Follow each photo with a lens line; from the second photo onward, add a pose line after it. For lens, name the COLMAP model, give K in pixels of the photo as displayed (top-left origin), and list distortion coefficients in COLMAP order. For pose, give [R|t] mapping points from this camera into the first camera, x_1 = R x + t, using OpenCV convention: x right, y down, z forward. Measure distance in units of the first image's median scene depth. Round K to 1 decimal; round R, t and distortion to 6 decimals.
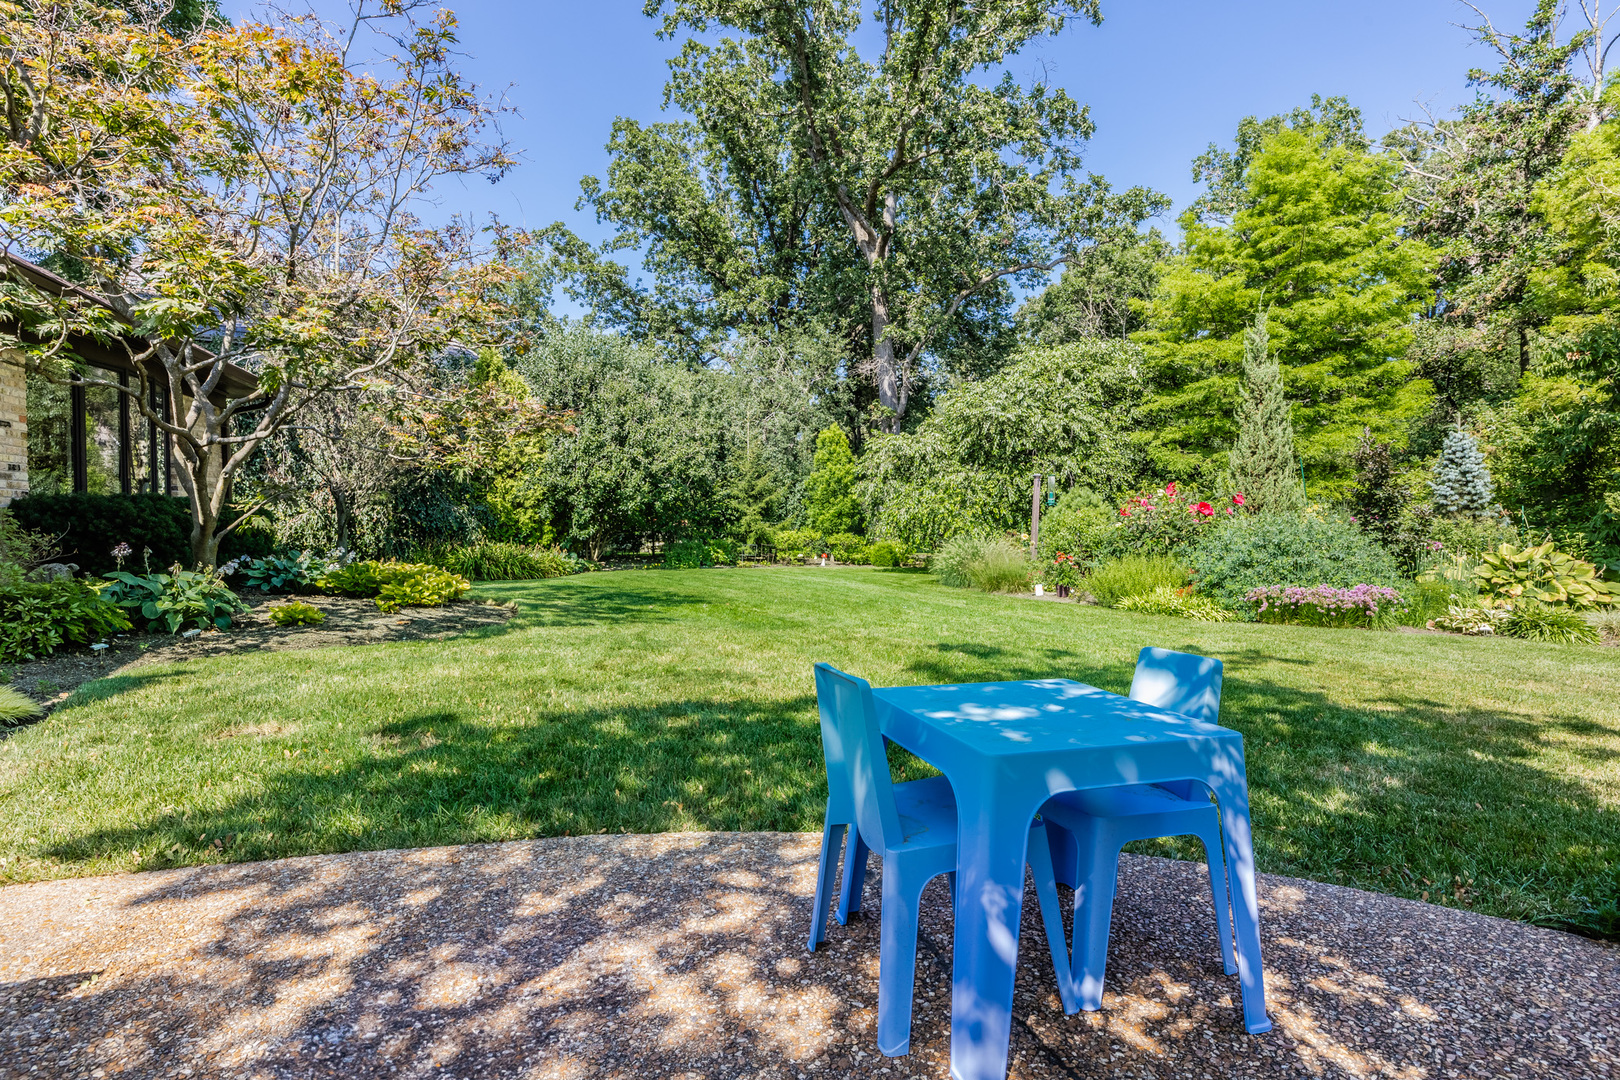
lens RADIAL K [[852.2, 0, 810.0], [0, 852.2, 540.0], [0, 0, 1]] dist [-0.001914, 0.000191]
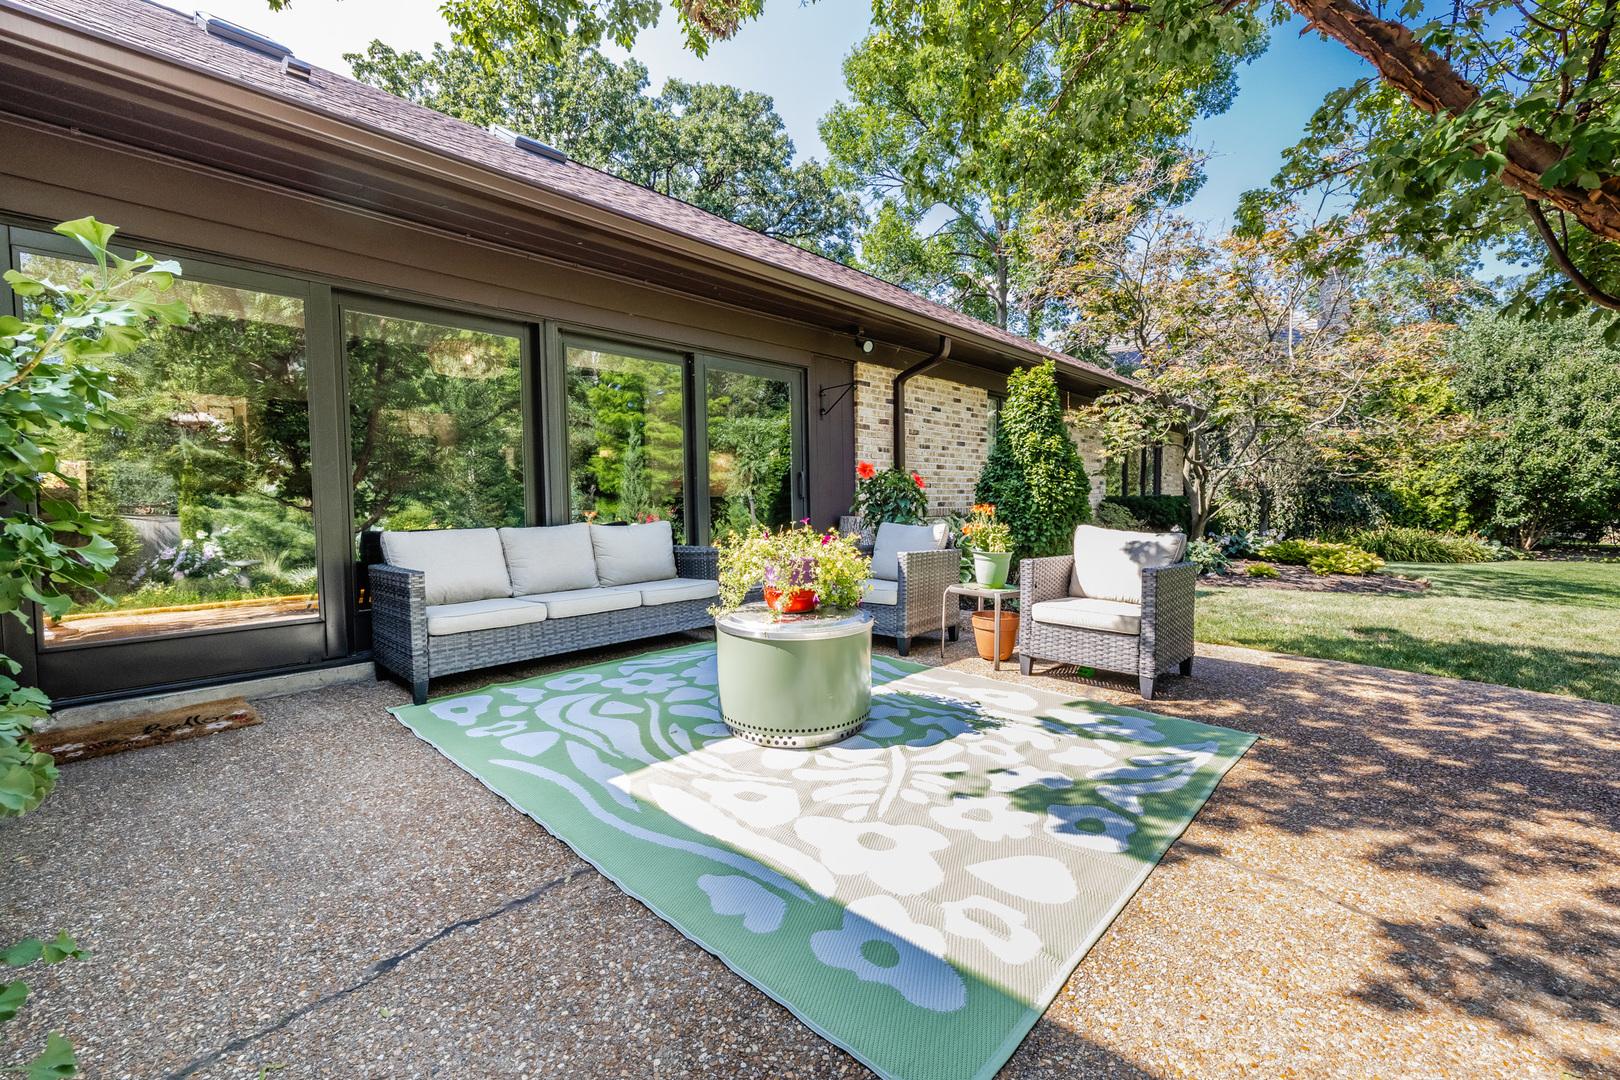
lens RADIAL K [[685.9, 0, 806.4], [0, 685.9, 531.8], [0, 0, 1]] dist [0.005422, 0.000010]
pose [[0.490882, 0.039098, -0.870348, 0.035690], [-0.022537, 0.999228, 0.032176, -0.003193], [0.870935, 0.003821, 0.491384, -0.126048]]
